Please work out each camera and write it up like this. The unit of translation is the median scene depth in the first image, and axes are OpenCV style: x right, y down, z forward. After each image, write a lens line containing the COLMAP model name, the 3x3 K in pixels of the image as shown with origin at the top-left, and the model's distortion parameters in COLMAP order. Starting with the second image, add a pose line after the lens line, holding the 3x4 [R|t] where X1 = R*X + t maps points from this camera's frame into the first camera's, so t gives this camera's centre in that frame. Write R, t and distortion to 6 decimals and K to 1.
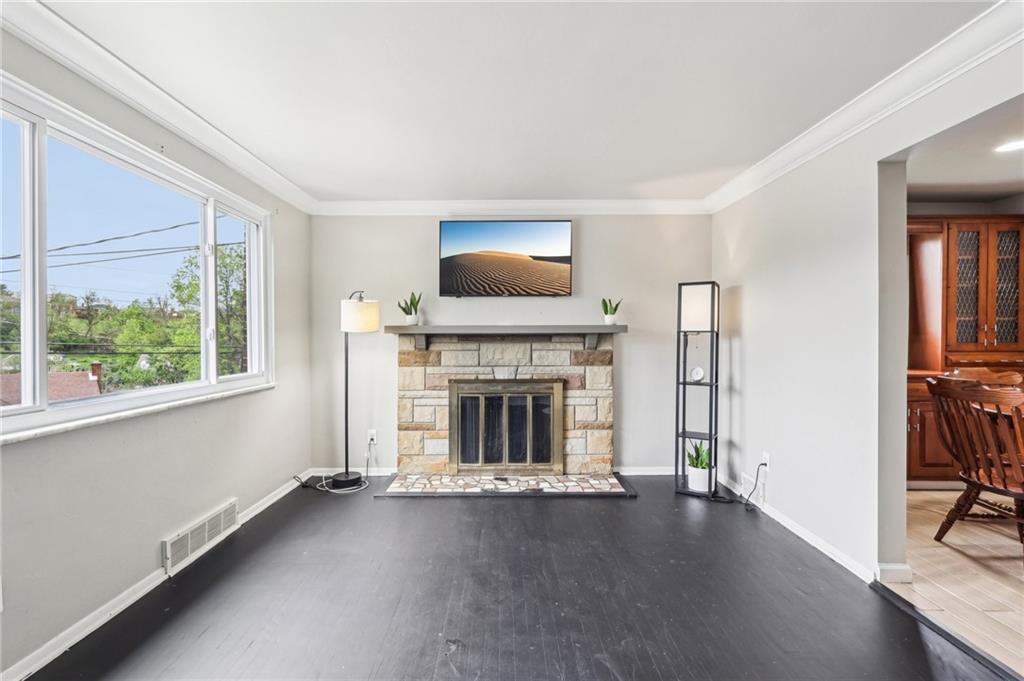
lens RADIAL K [[473.7, 0, 503.4], [0, 473.7, 339.6], [0, 0, 1]] dist [-0.007878, 0.003866]
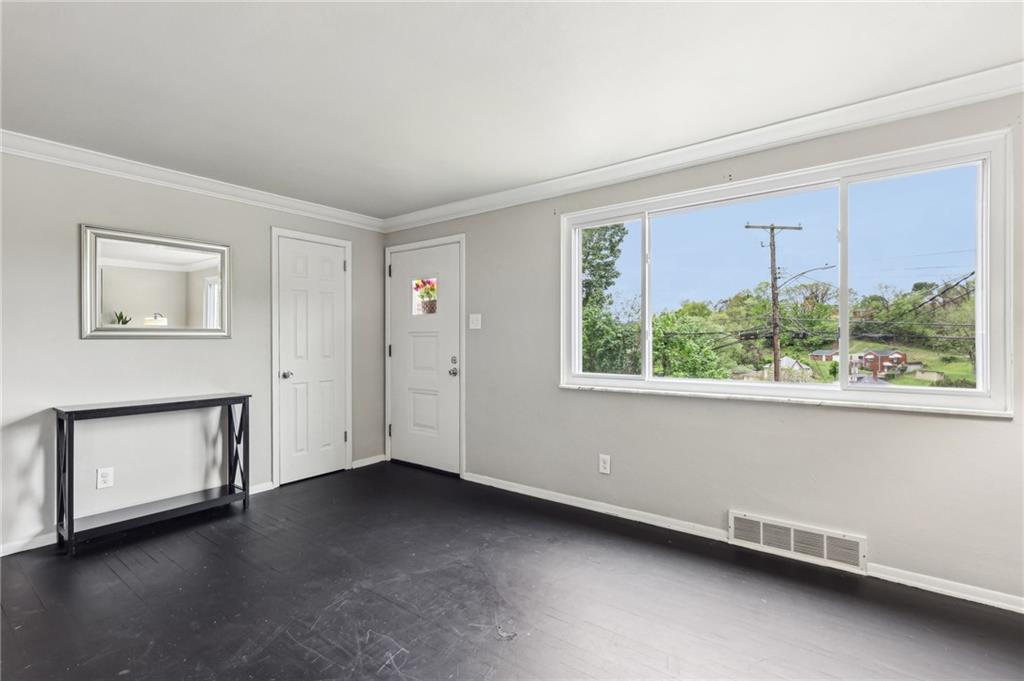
lens RADIAL K [[473.7, 0, 501.8], [0, 473.7, 336.4], [0, 0, 1]] dist [-0.007878, 0.003866]
pose [[-0.606026, -0.003781, -0.795436, 0.338598], [0.001369, 0.999982, -0.005797, -0.001370], [0.795443, -0.004602, -0.606010, 0.760616]]
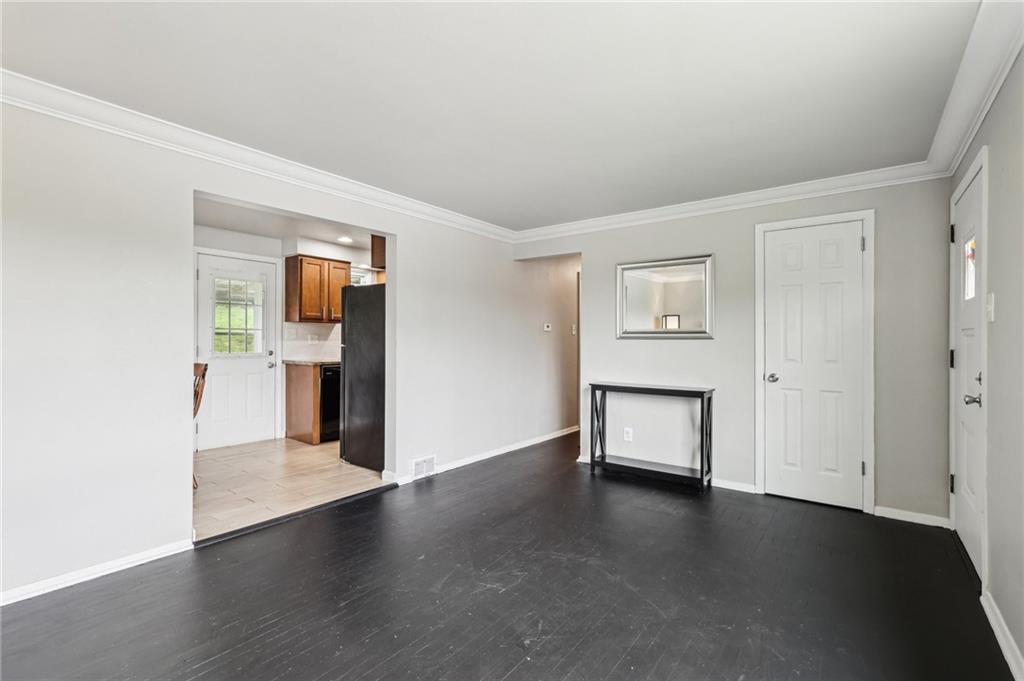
lens RADIAL K [[473.7, 0, 498.8], [0, 473.7, 343.2], [0, 0, 1]] dist [-0.007878, 0.003866]
pose [[-0.792158, -0.010087, 0.610232, -0.319740], [-0.003063, 0.999917, 0.012552, -0.005907], [-0.610308, 0.008074, -0.792123, 0.861067]]
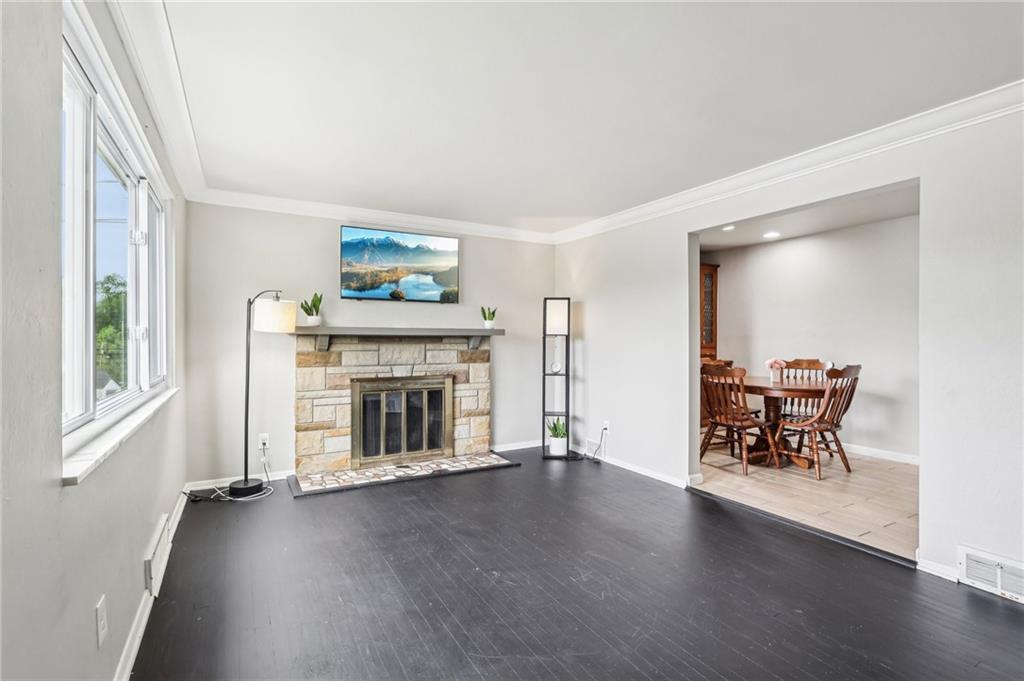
lens RADIAL K [[473.7, 0, 505.0], [0, 473.7, 347.3], [0, 0, 1]] dist [-0.007878, 0.003866]
pose [[0.870018, -0.002894, 0.493012, -0.343360], [-0.002110, 0.999952, 0.009593, 0.004743], [-0.493016, -0.009386, 0.869970, -0.075581]]
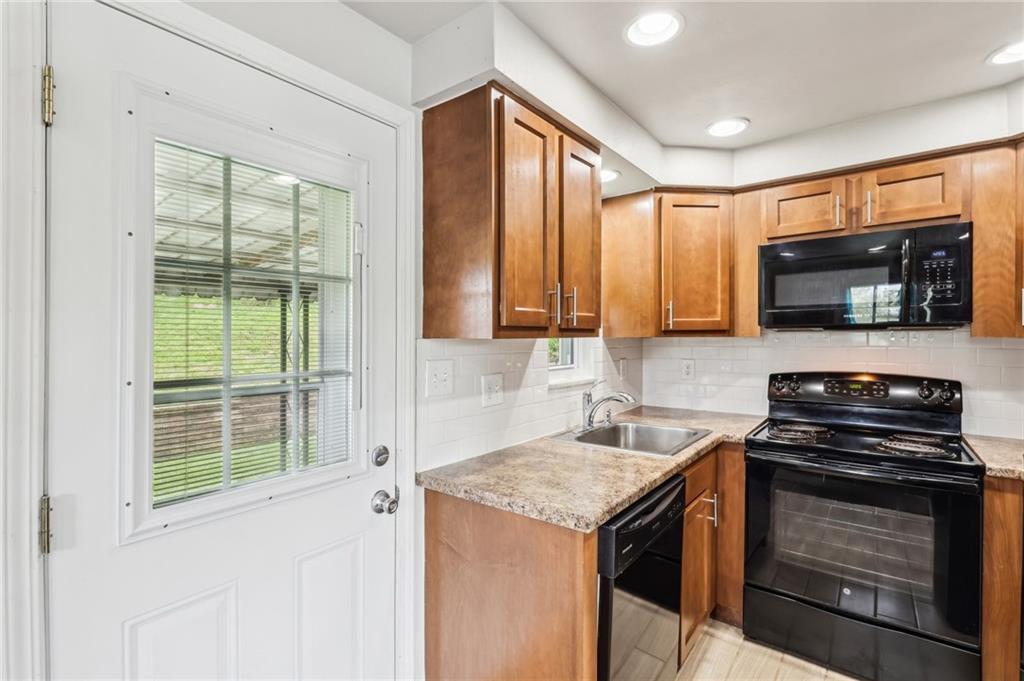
lens RADIAL K [[473.7, 0, 501.6], [0, 473.7, 336.9], [0, 0, 1]] dist [-0.007878, 0.003866]
pose [[-0.785807, 0.001105, 0.618471, 0.765939], [0.008961, 0.999914, 0.009599, -0.055904], [-0.618407, 0.013085, -0.785749, 0.398708]]
